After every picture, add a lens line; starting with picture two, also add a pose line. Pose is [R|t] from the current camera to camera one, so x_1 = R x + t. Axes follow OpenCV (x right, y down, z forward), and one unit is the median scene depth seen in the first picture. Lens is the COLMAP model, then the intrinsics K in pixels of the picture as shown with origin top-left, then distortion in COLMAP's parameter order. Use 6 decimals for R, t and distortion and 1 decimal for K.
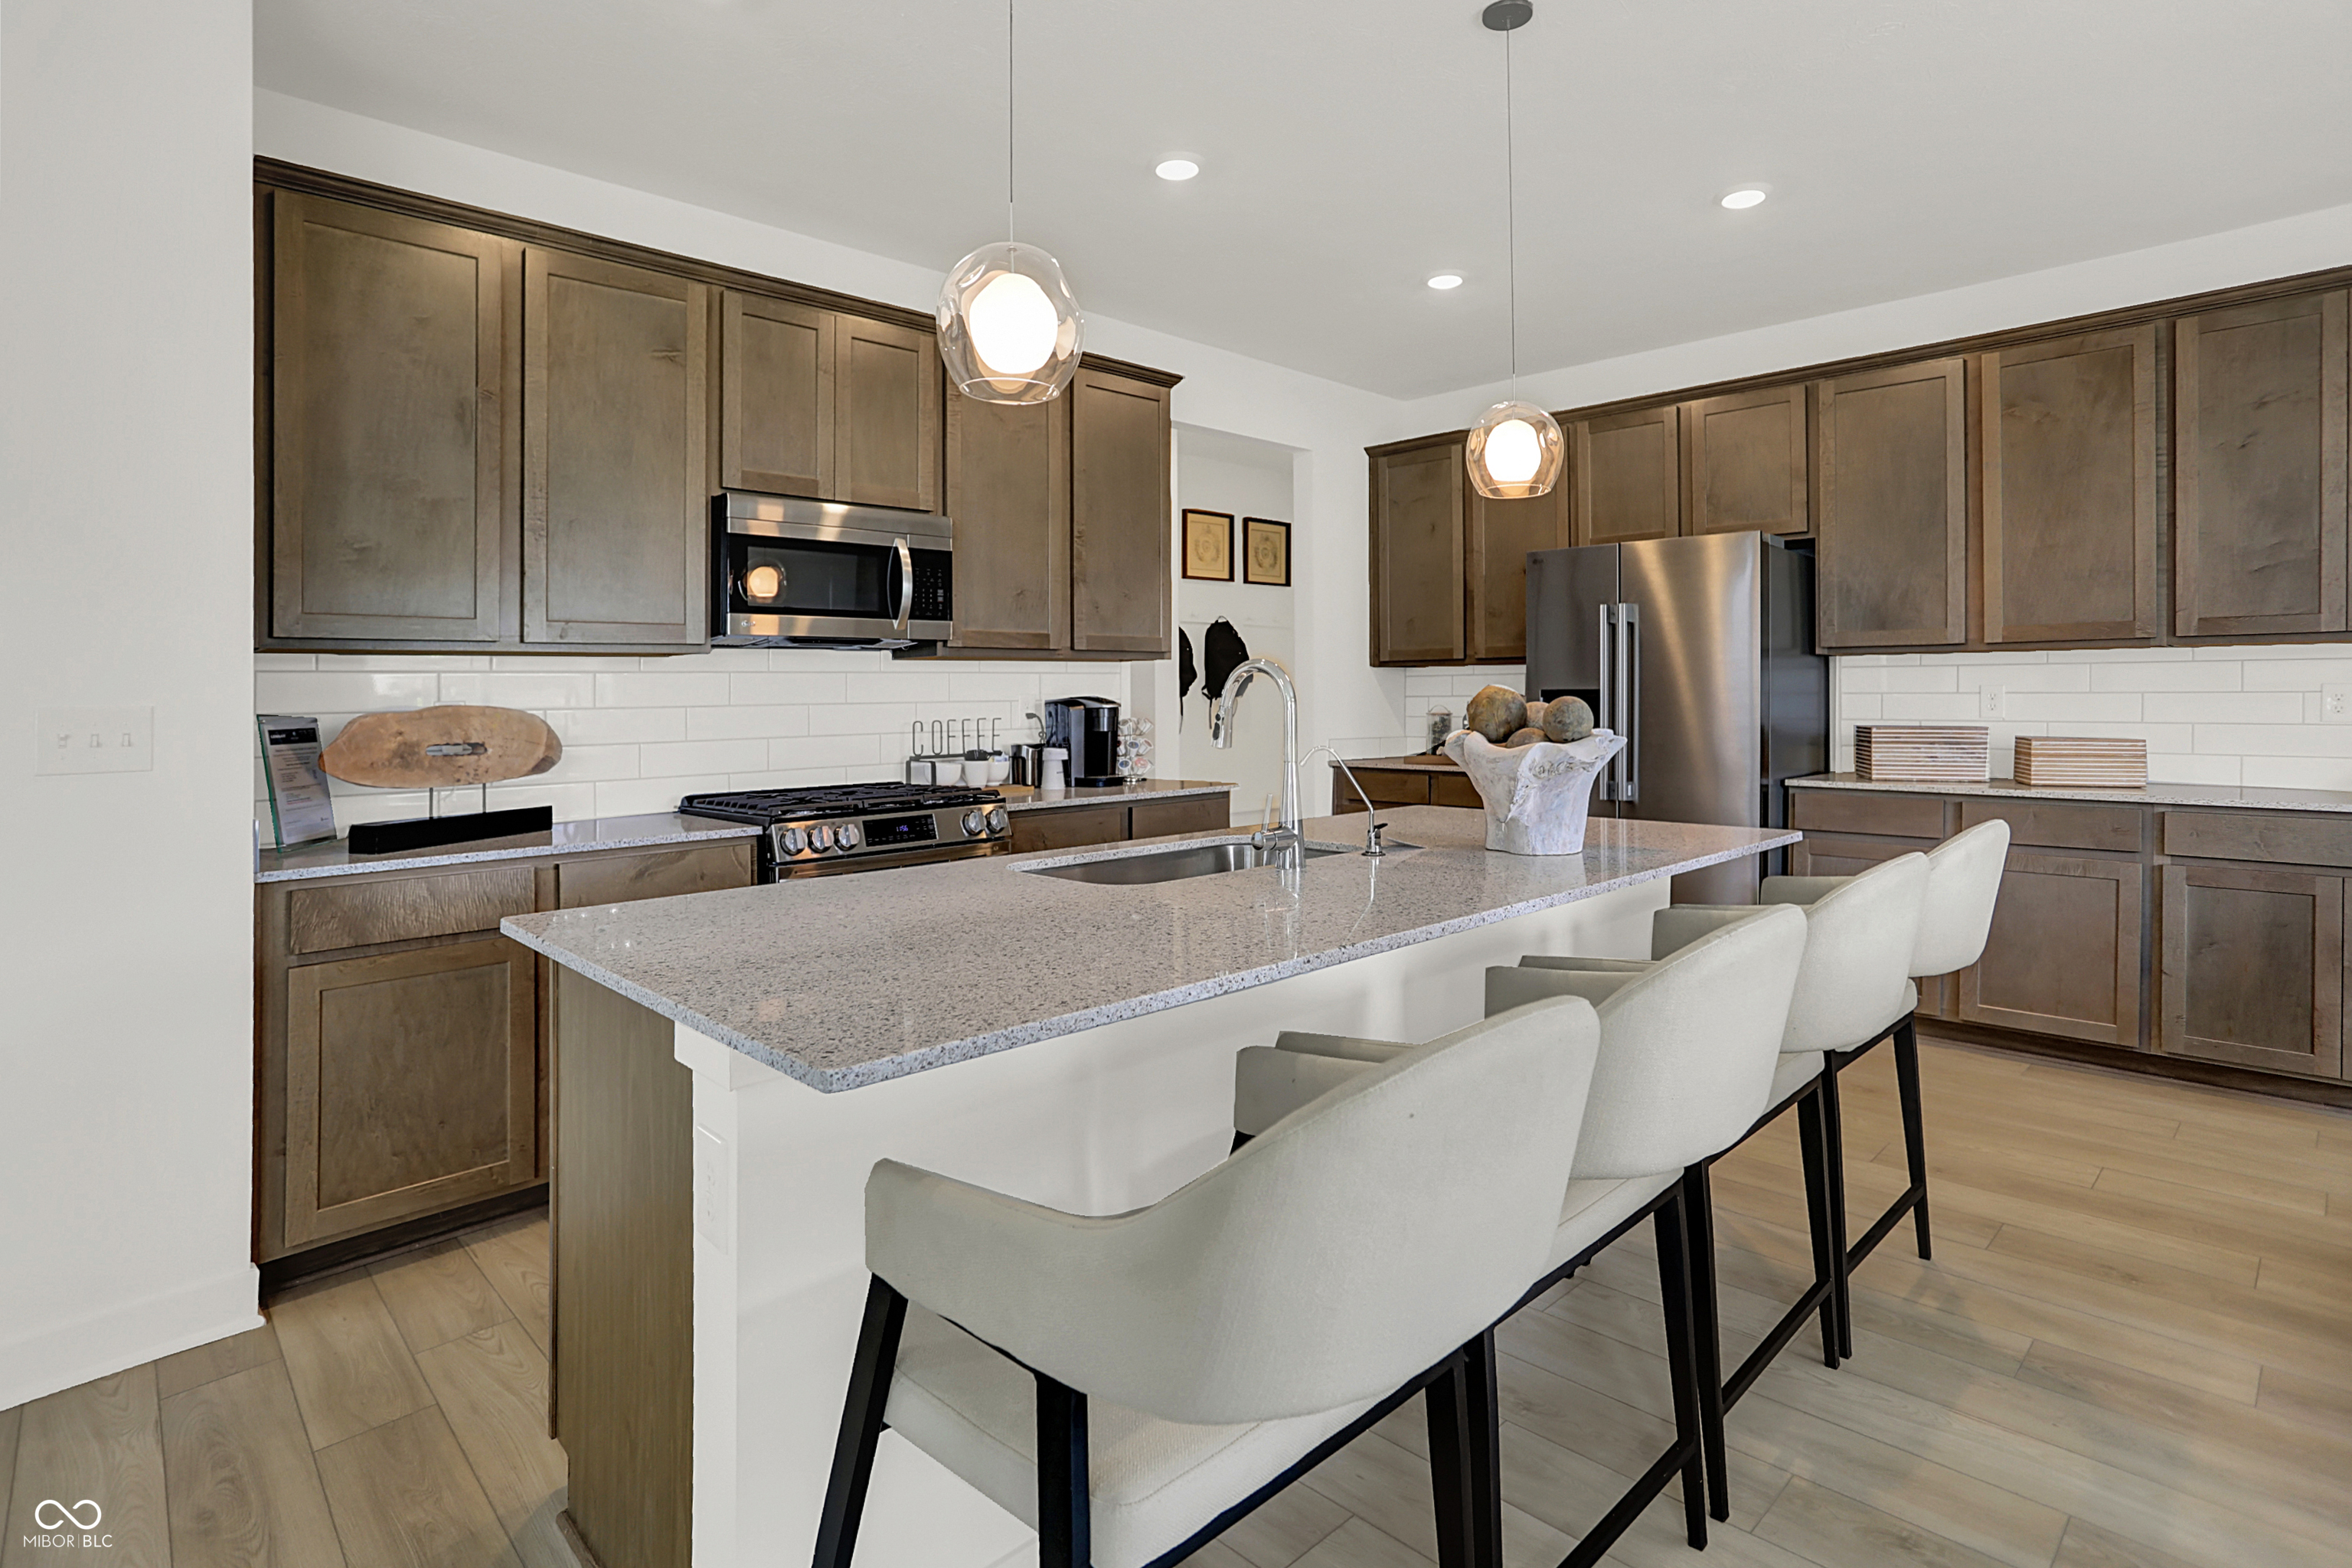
lens RADIAL K [[1256.6, 0, 1176.1], [0, 1256.6, 691.9], [0, 0, 1]] dist [-0.001976, -0.000375]
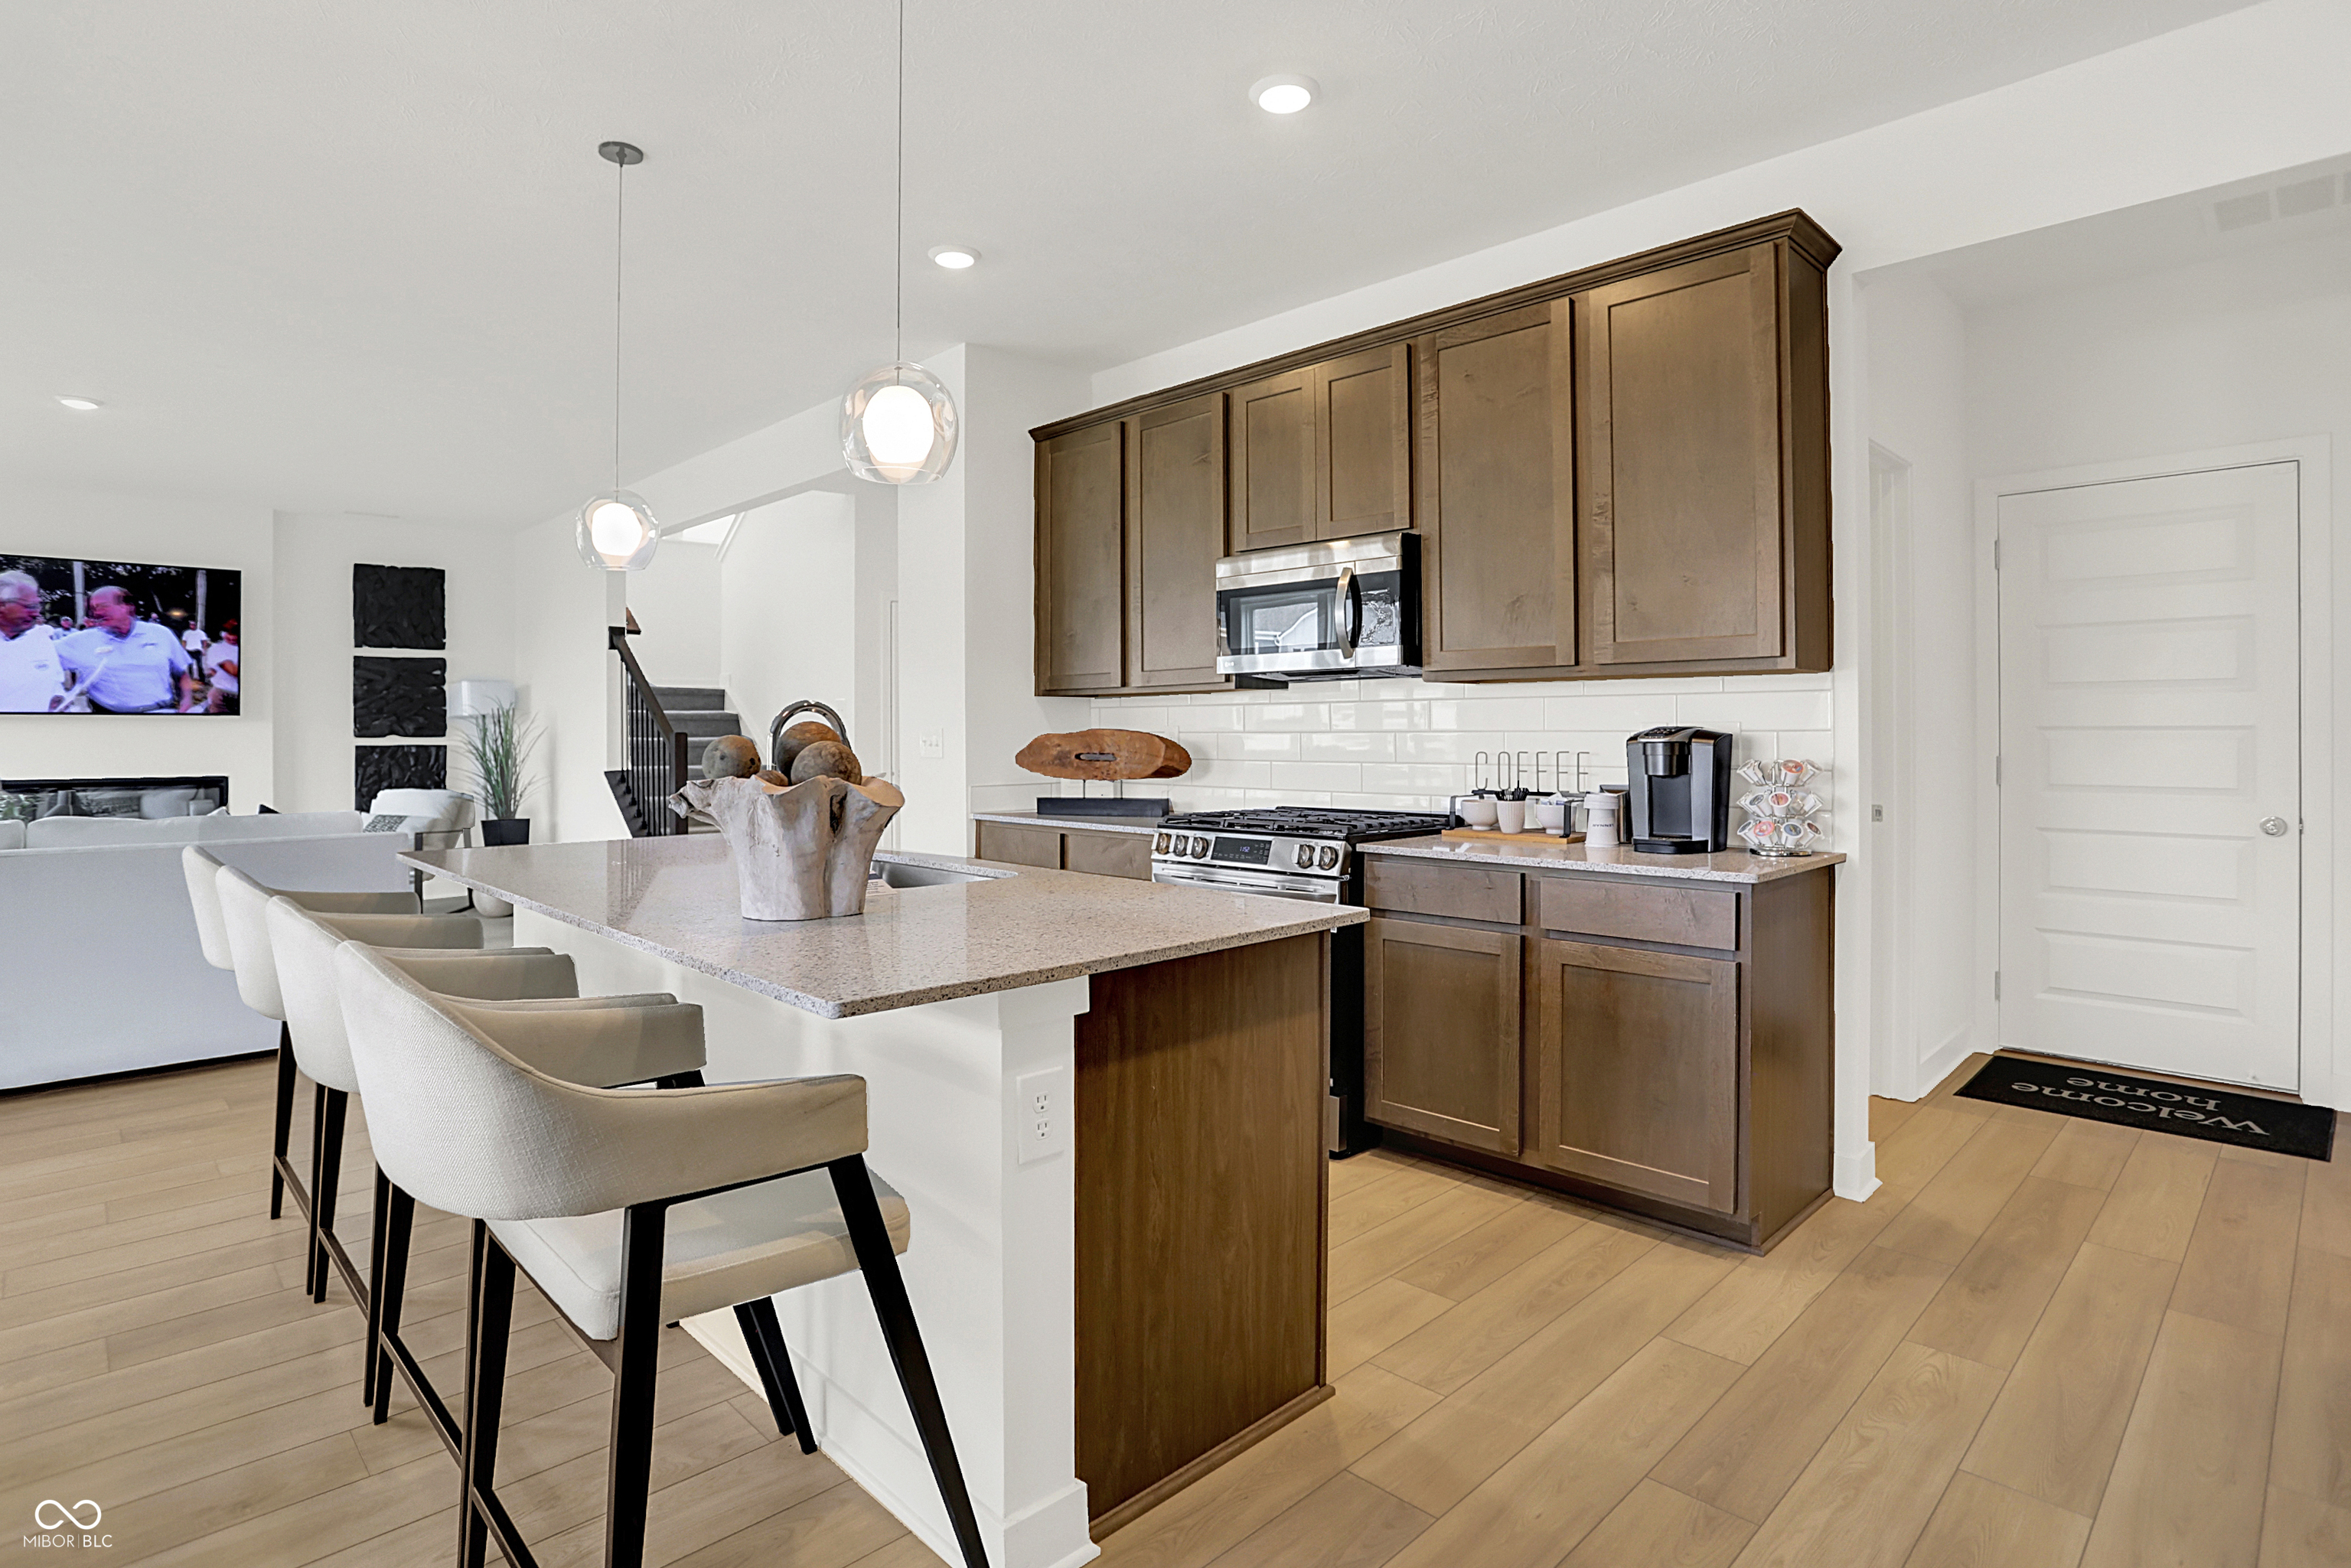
lens RADIAL K [[1216.5, 0, 1155.9], [0, 1216.5, 739.7], [0, 0, 1]] dist [-0.038298, -0.000148]
pose [[-0.021115, 0.021975, -0.999536, 0.774857], [0.007460, 0.999734, 0.021822, -0.007173], [0.999749, -0.006996, -0.021273, 0.899295]]
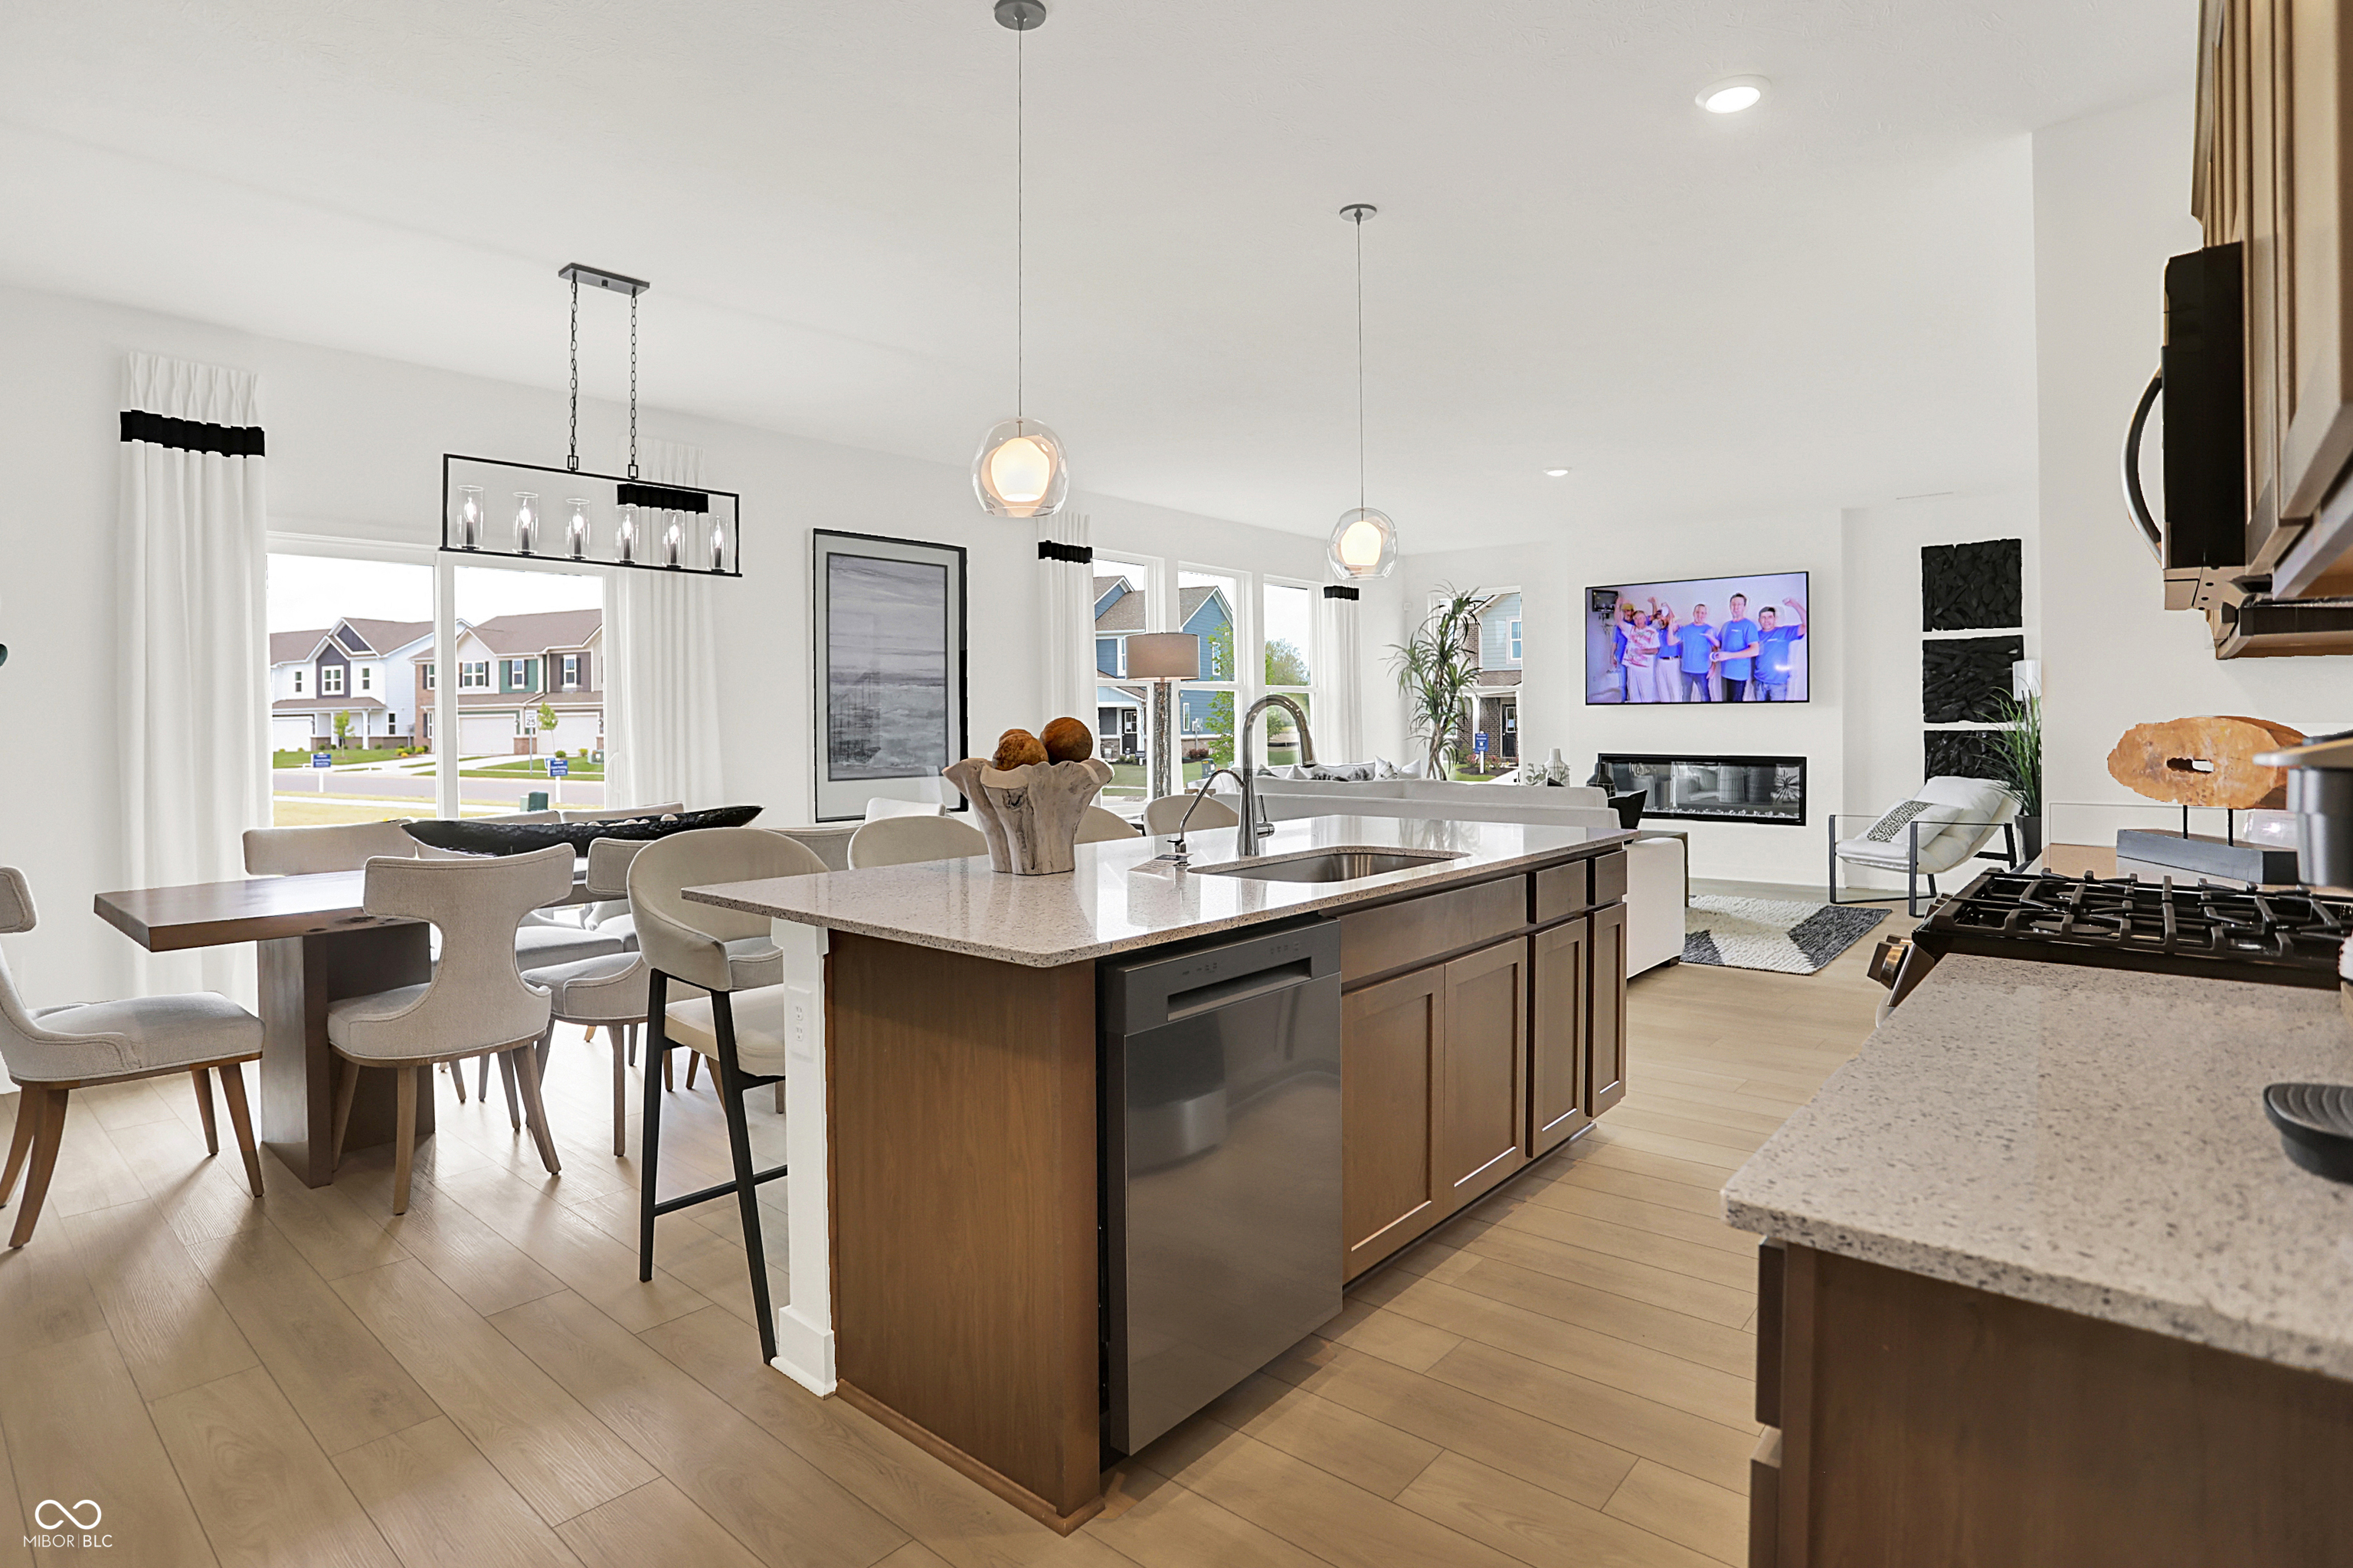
lens RADIAL K [[1217.6, 0, 1156.9], [0, 1217.6, 739.7], [0, 0, 1]] dist [-0.038298, -0.000148]
pose [[-0.998630, 0.021672, -0.047637, 0.161962], [0.021158, 0.999713, 0.011268, 0.002244], [0.047867, 0.010244, -0.998801, 1.458311]]
